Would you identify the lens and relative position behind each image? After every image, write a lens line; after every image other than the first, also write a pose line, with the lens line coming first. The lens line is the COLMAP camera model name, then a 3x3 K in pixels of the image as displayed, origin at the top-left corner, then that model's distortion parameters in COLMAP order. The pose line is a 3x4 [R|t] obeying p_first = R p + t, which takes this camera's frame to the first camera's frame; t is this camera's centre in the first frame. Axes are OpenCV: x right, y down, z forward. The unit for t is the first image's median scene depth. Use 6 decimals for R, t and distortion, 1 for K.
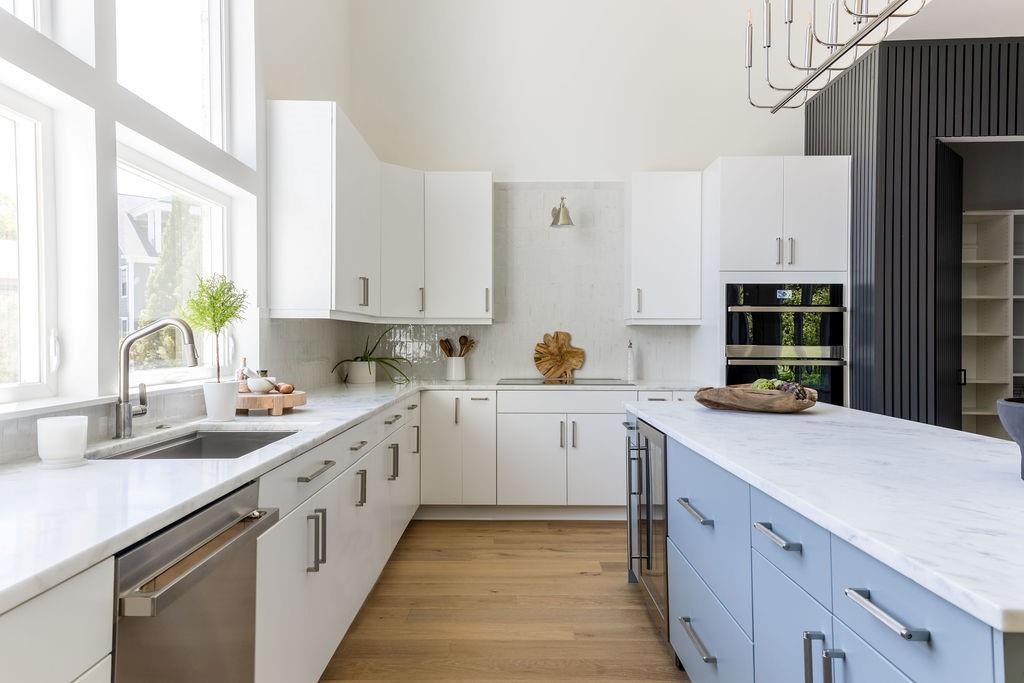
lens RADIAL K [[709.1, 0, 512.0], [0, 709.1, 341.5], [0, 0, 1]] dist [0.042933, 0.000502]
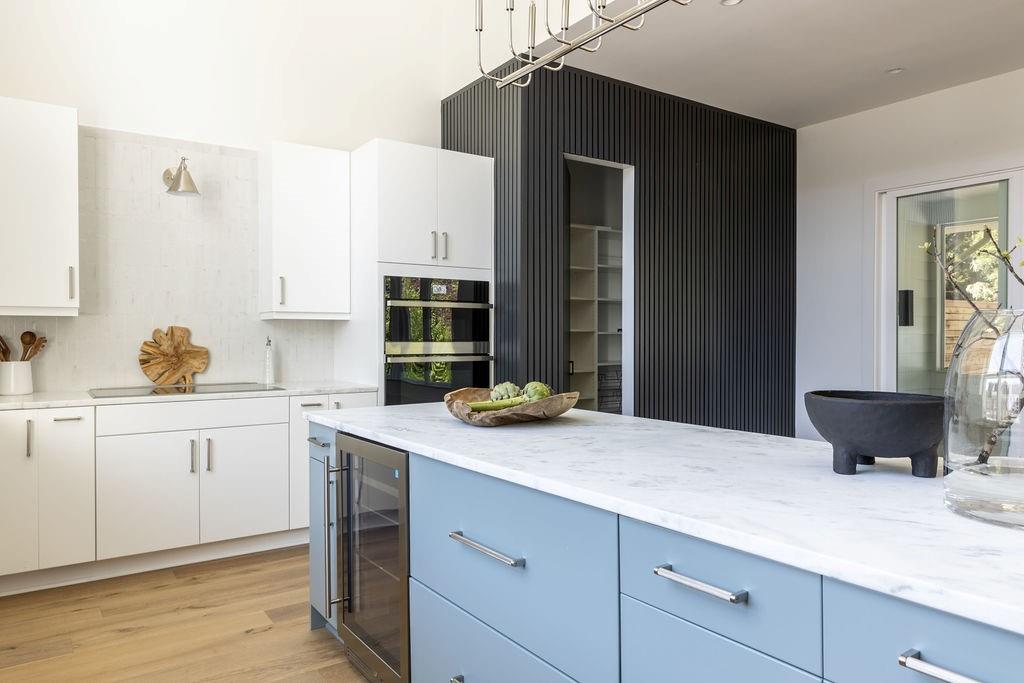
lens RADIAL K [[692.8, 0, 512.0], [0, 692.8, 341.5], [0, 0, 1]] dist [0.012449, -0.003390]
pose [[0.819270, -0.008283, 0.573348, -0.080124], [0.004530, 0.999958, 0.007972, -0.001737], [-0.573390, -0.003934, 0.819273, 0.158688]]
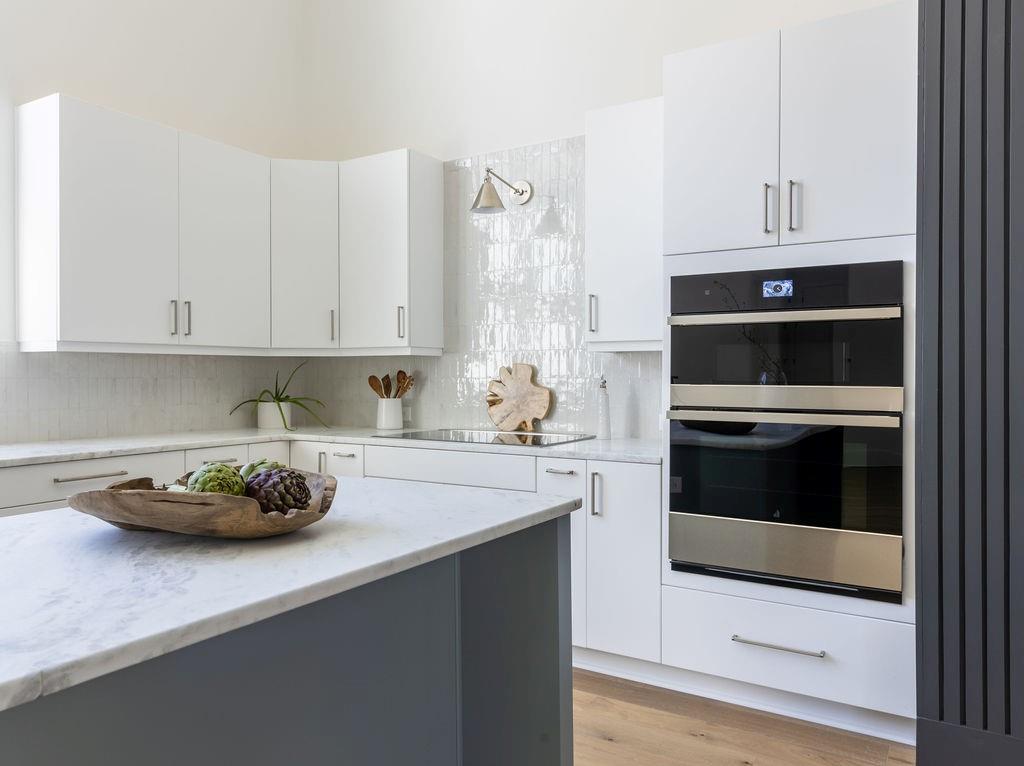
lens RADIAL K [[701.9, 0, 512.0], [0, 701.9, 383.0], [0, 0, 1]] dist [0.001269, 0.000081]
pose [[0.875255, 0.003029, -0.483653, 0.447836], [0.002120, 0.999947, 0.010098, -0.001919], [0.483658, -0.009863, 0.875202, 0.436357]]
